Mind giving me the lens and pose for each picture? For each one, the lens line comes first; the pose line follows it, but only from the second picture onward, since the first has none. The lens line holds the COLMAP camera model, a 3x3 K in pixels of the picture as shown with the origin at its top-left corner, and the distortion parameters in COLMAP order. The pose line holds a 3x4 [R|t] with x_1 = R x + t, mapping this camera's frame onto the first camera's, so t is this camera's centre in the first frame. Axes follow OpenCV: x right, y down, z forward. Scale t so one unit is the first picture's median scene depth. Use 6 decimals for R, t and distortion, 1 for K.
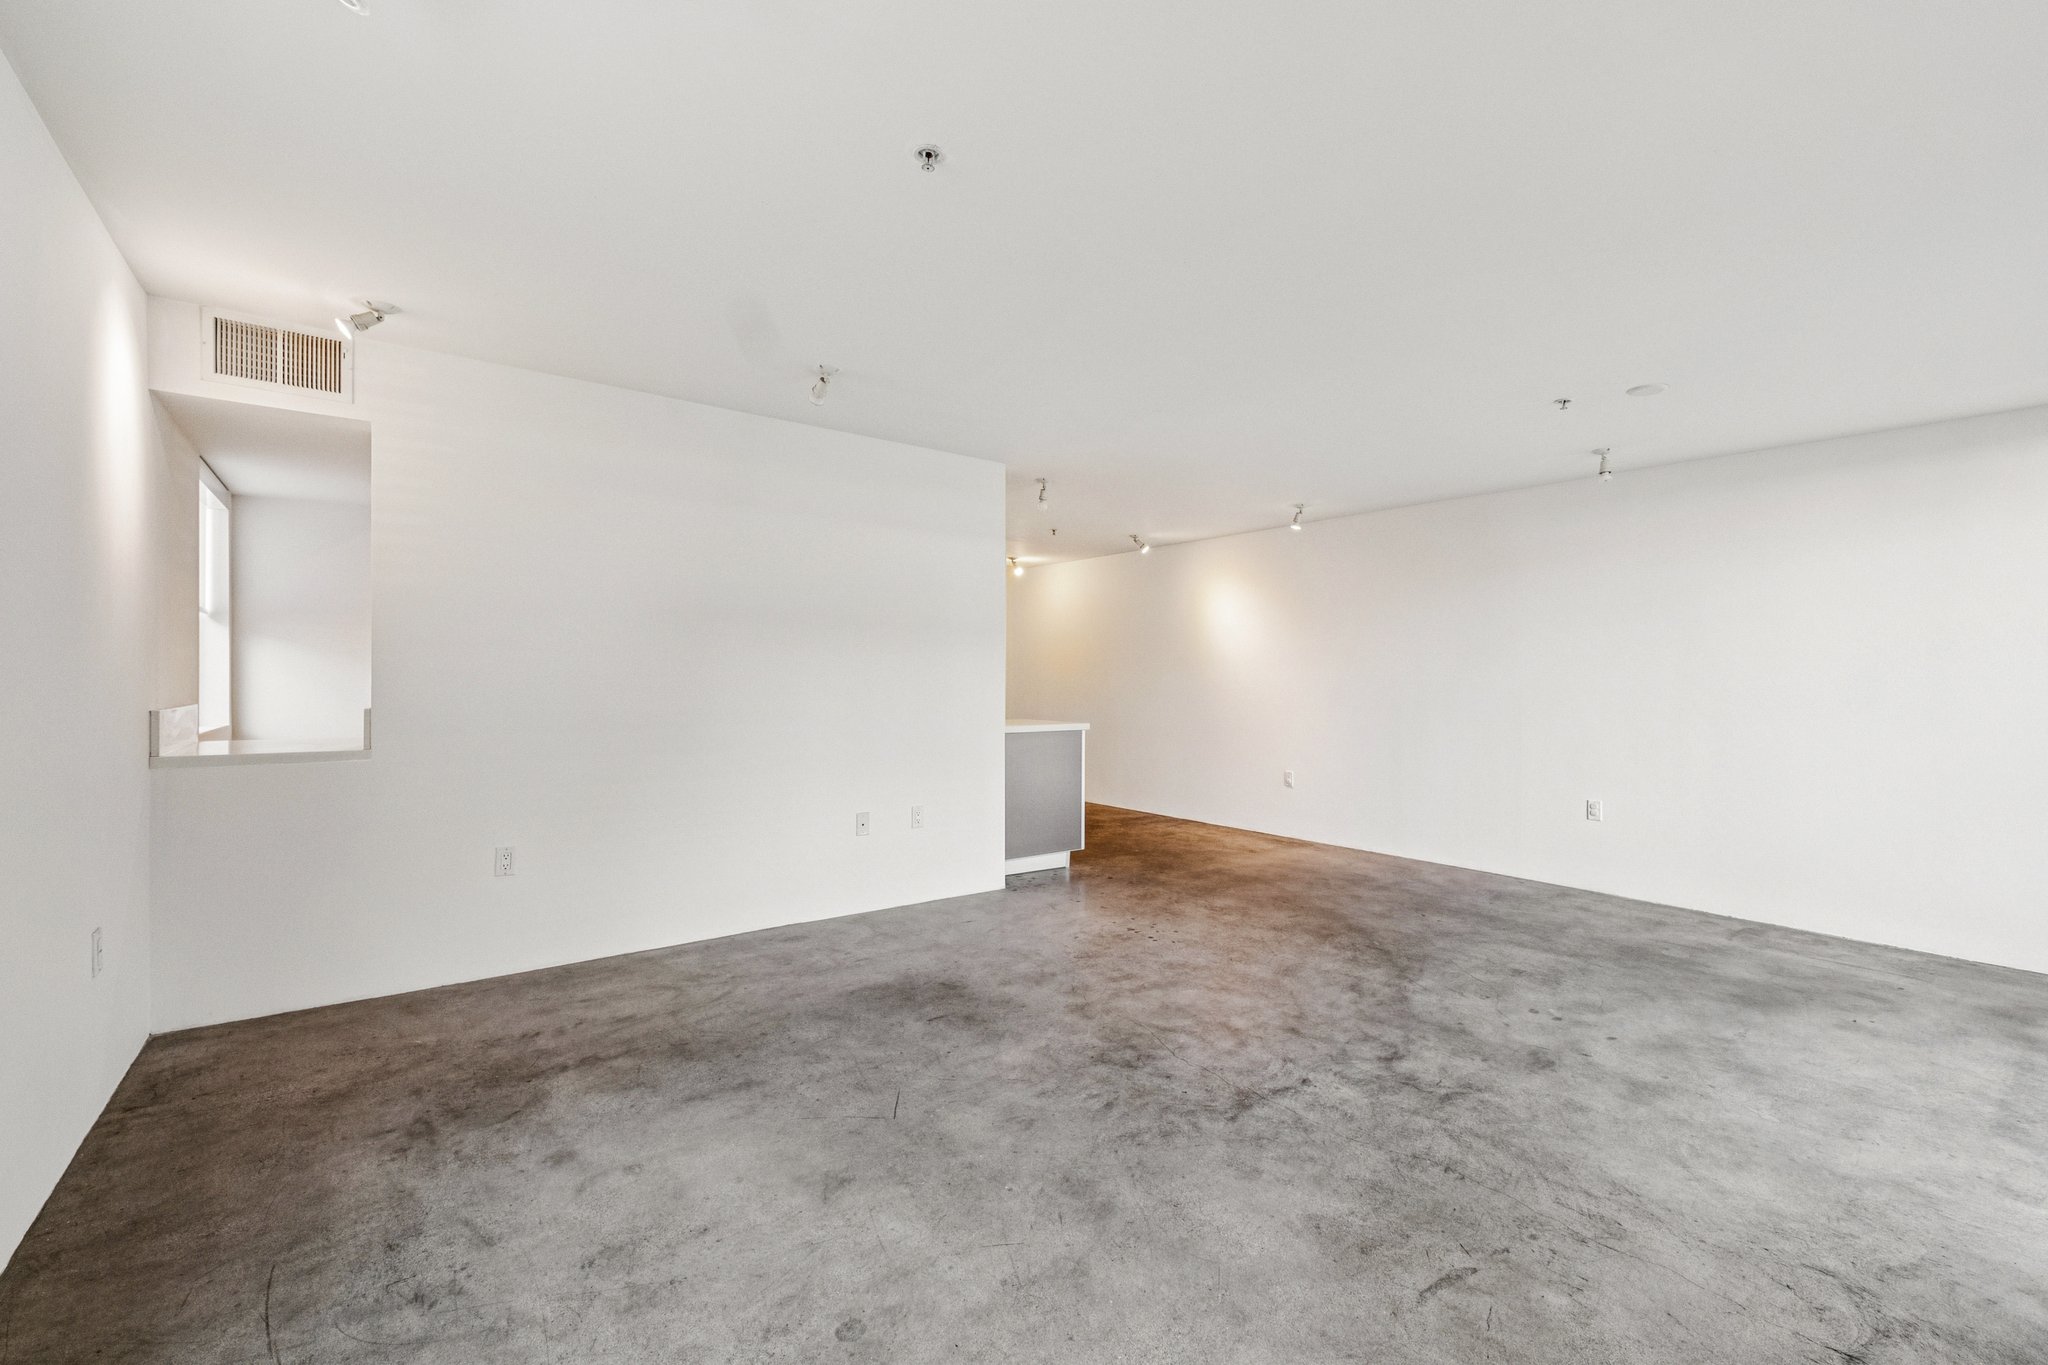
lens RADIAL K [[886.8, 0, 1007.1], [0, 886.8, 682.1], [0, 0, 1]] dist [0.002785, -0.000422]
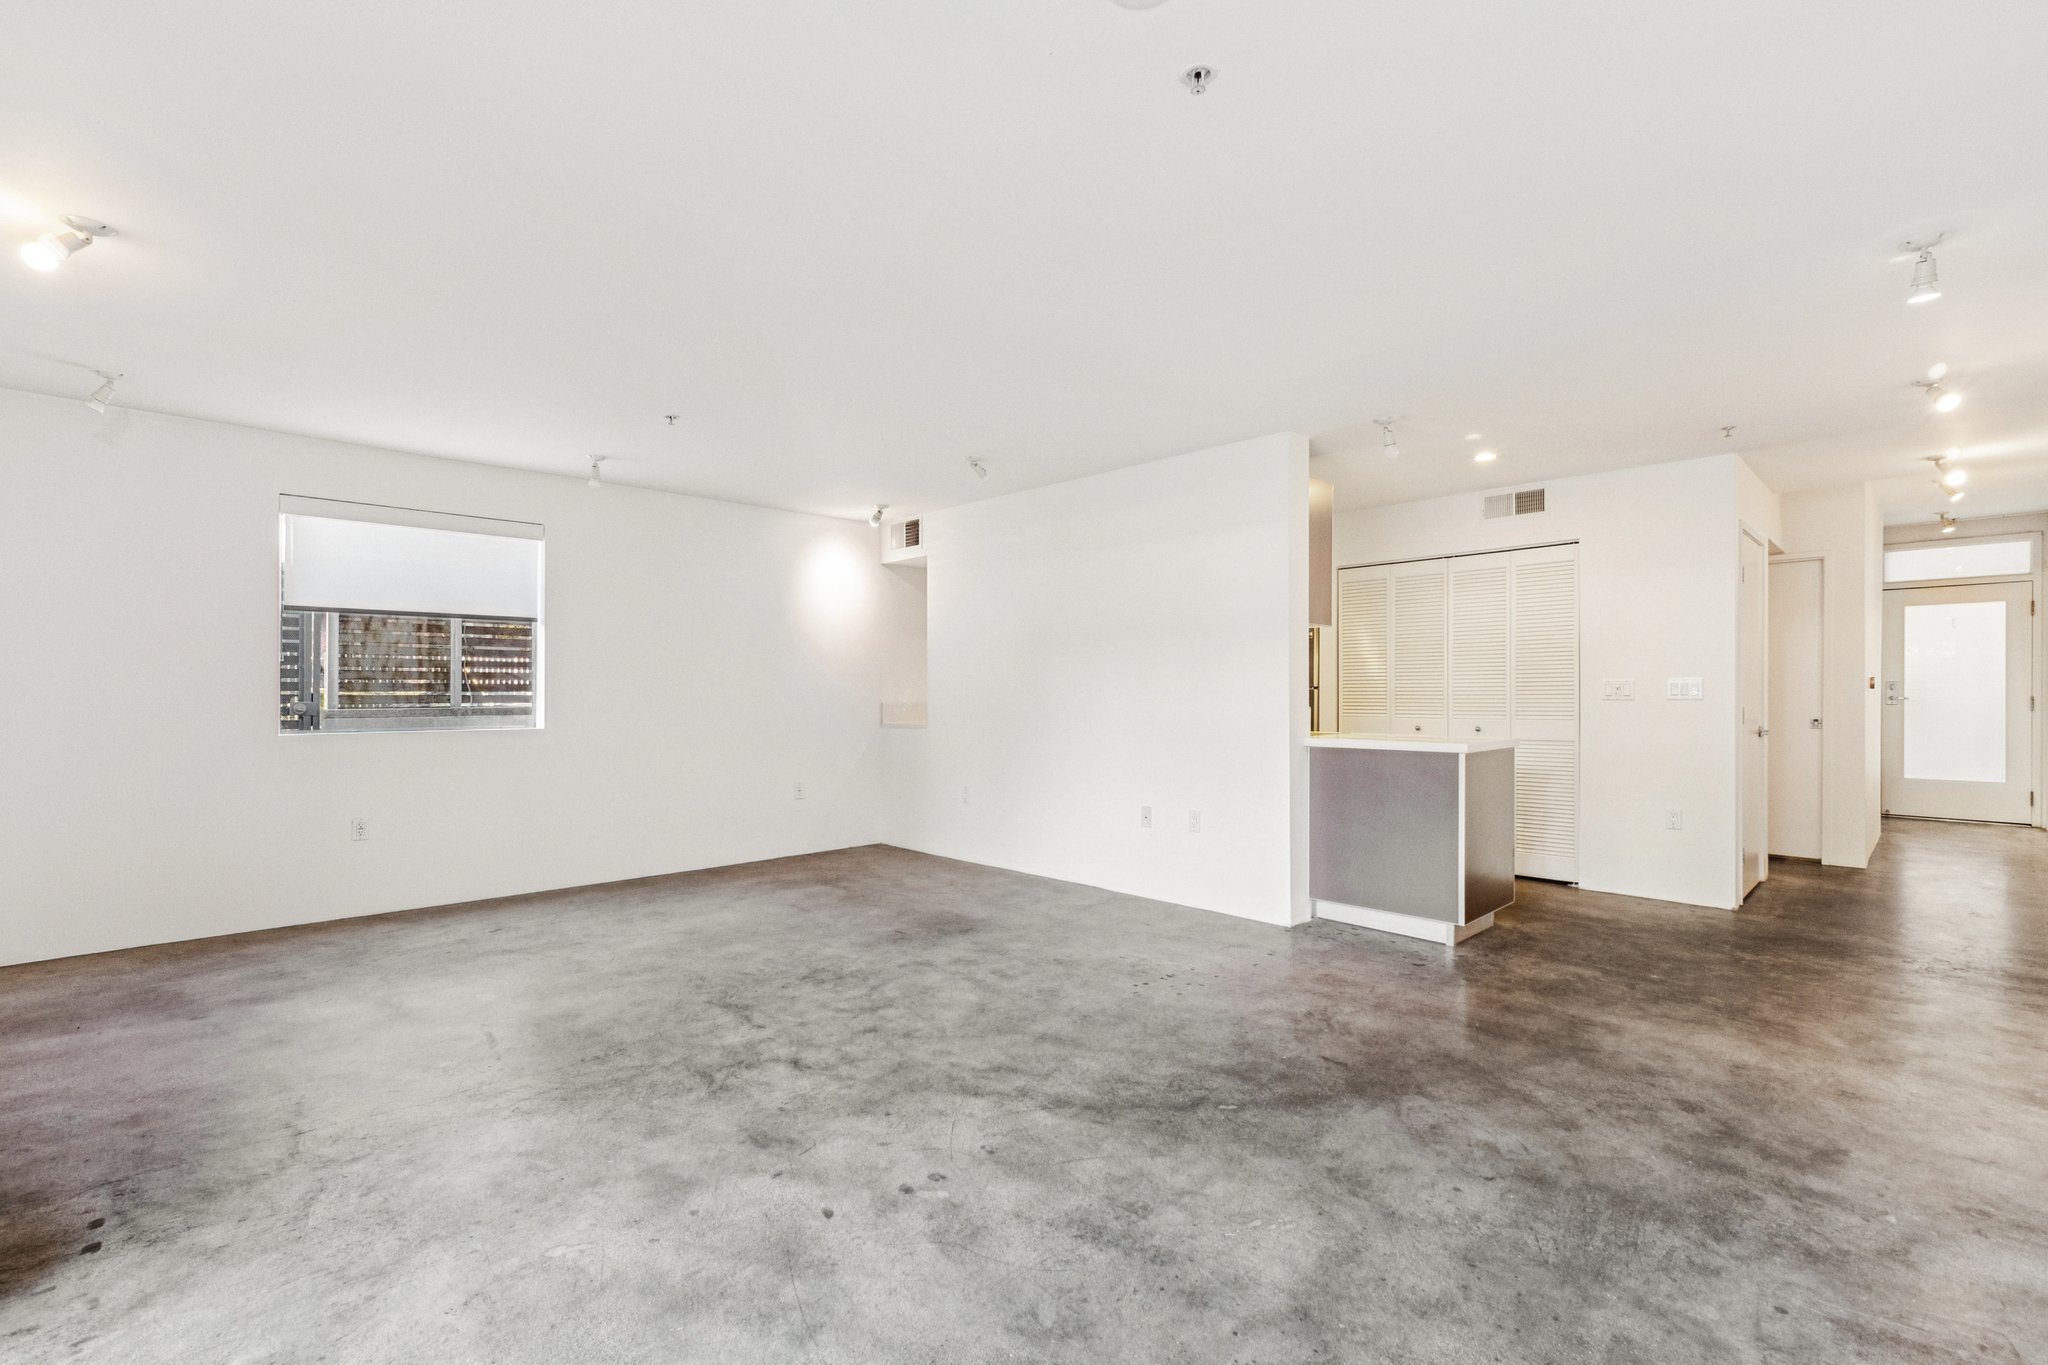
lens RADIAL K [[886.8, 0, 1019.6], [0, 886.8, 695.1], [0, 0, 1]] dist [0.002785, -0.000422]
pose [[0.117374, -0.005140, -0.993074, 1.353018], [0.002415, 0.999985, -0.004891, 0.022066], [0.993085, -0.001825, 0.117385, 1.065920]]
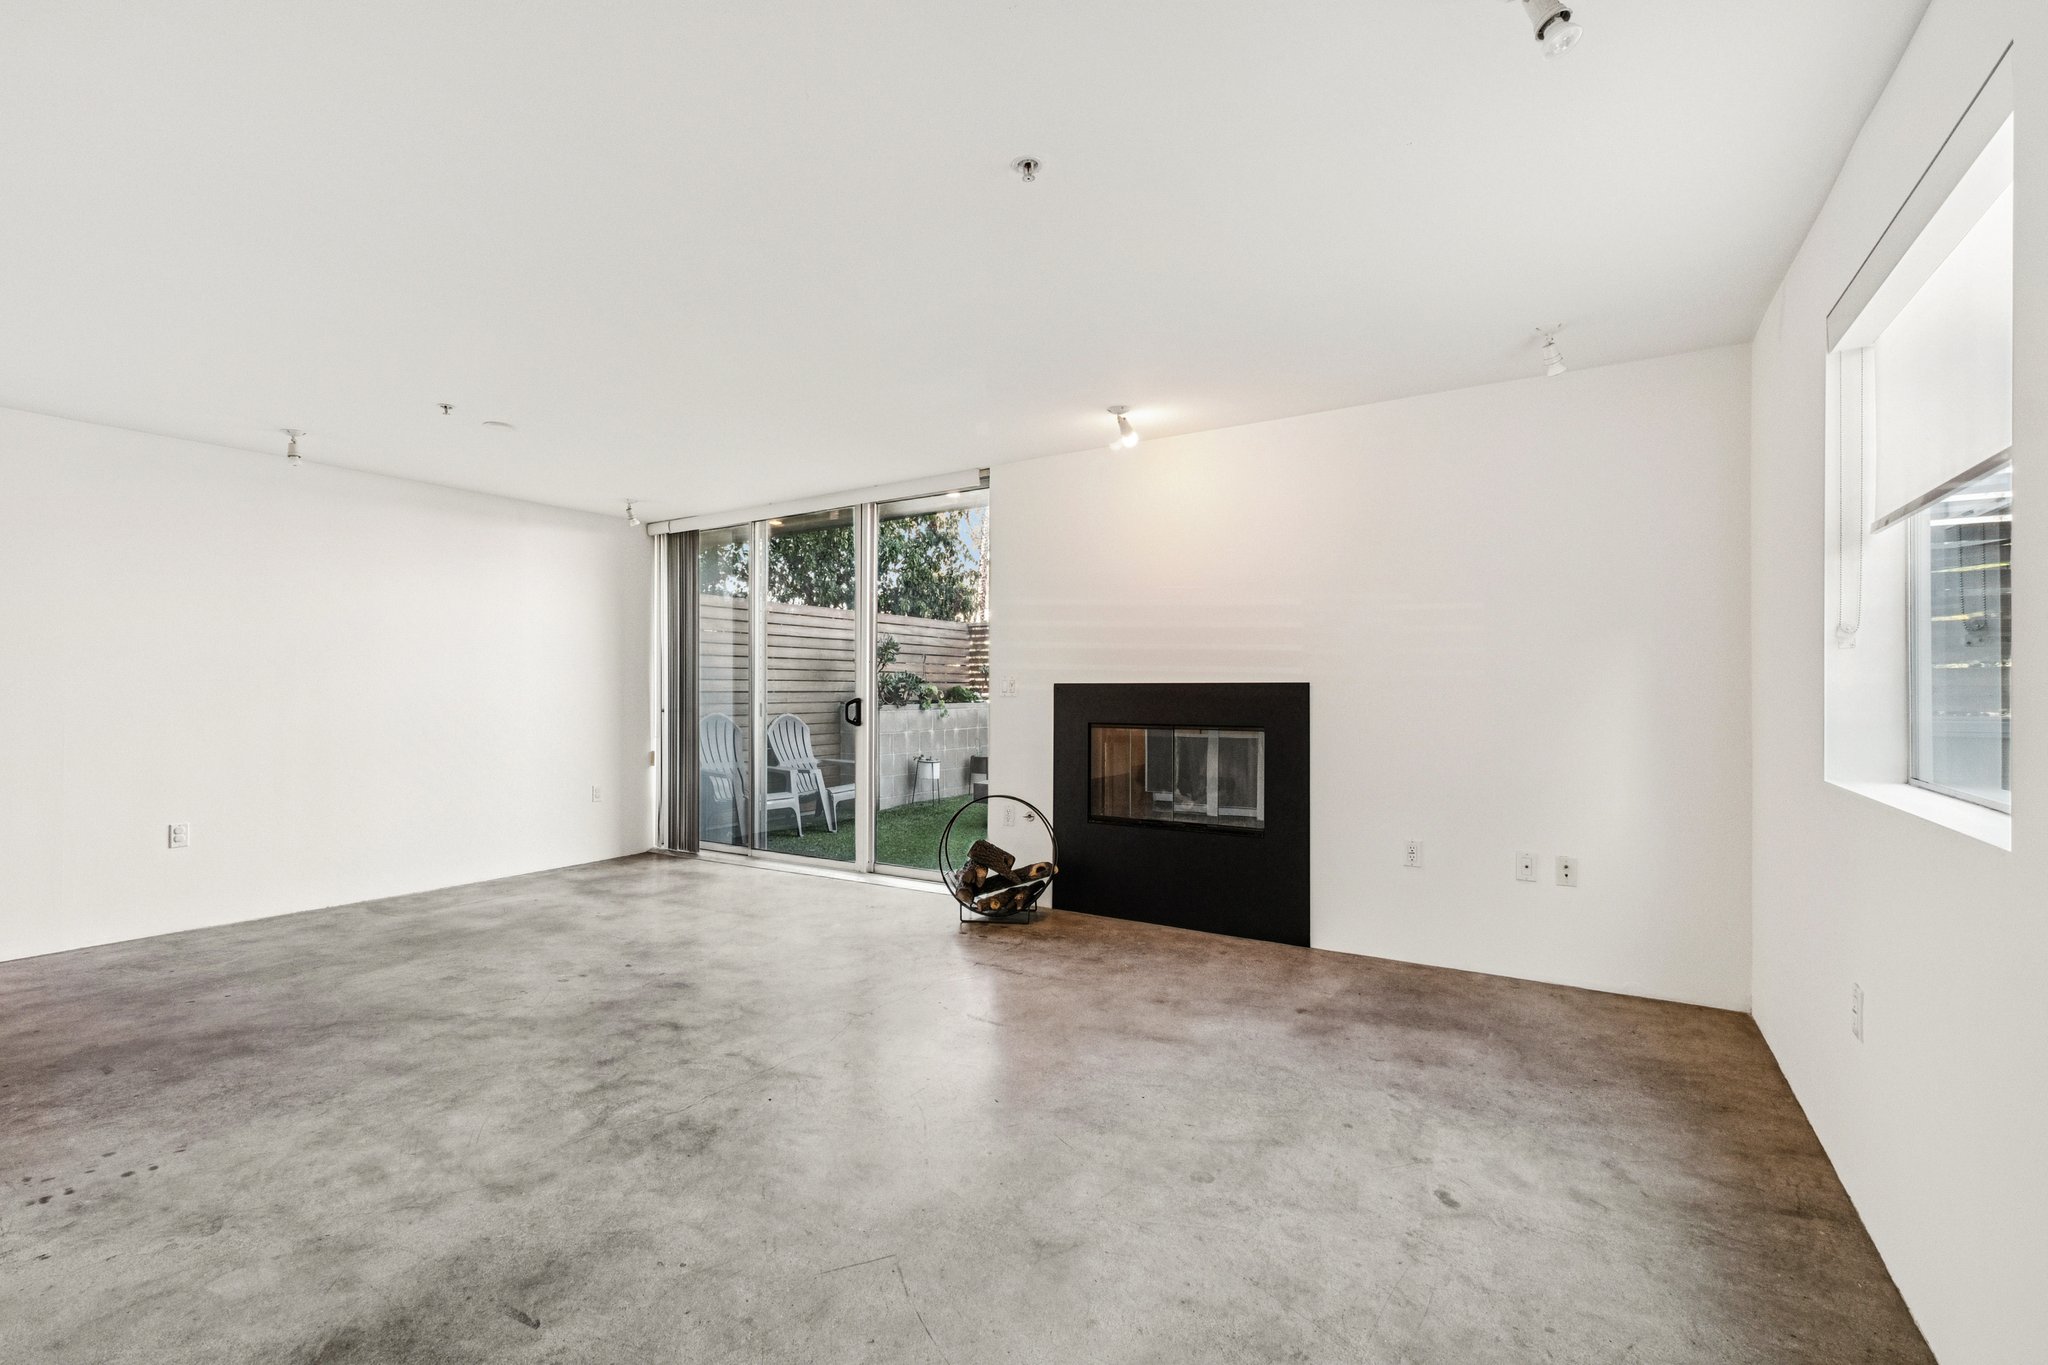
lens RADIAL K [[886.8, 0, 1008.0], [0, 886.8, 681.9], [0, 0, 1]] dist [0.002785, -0.000422]
pose [[-0.370635, 0.000469, 0.928778, -0.718128], [-0.002807, 0.999995, -0.001625, -0.008708], [-0.928774, -0.003209, -0.370632, 0.968454]]
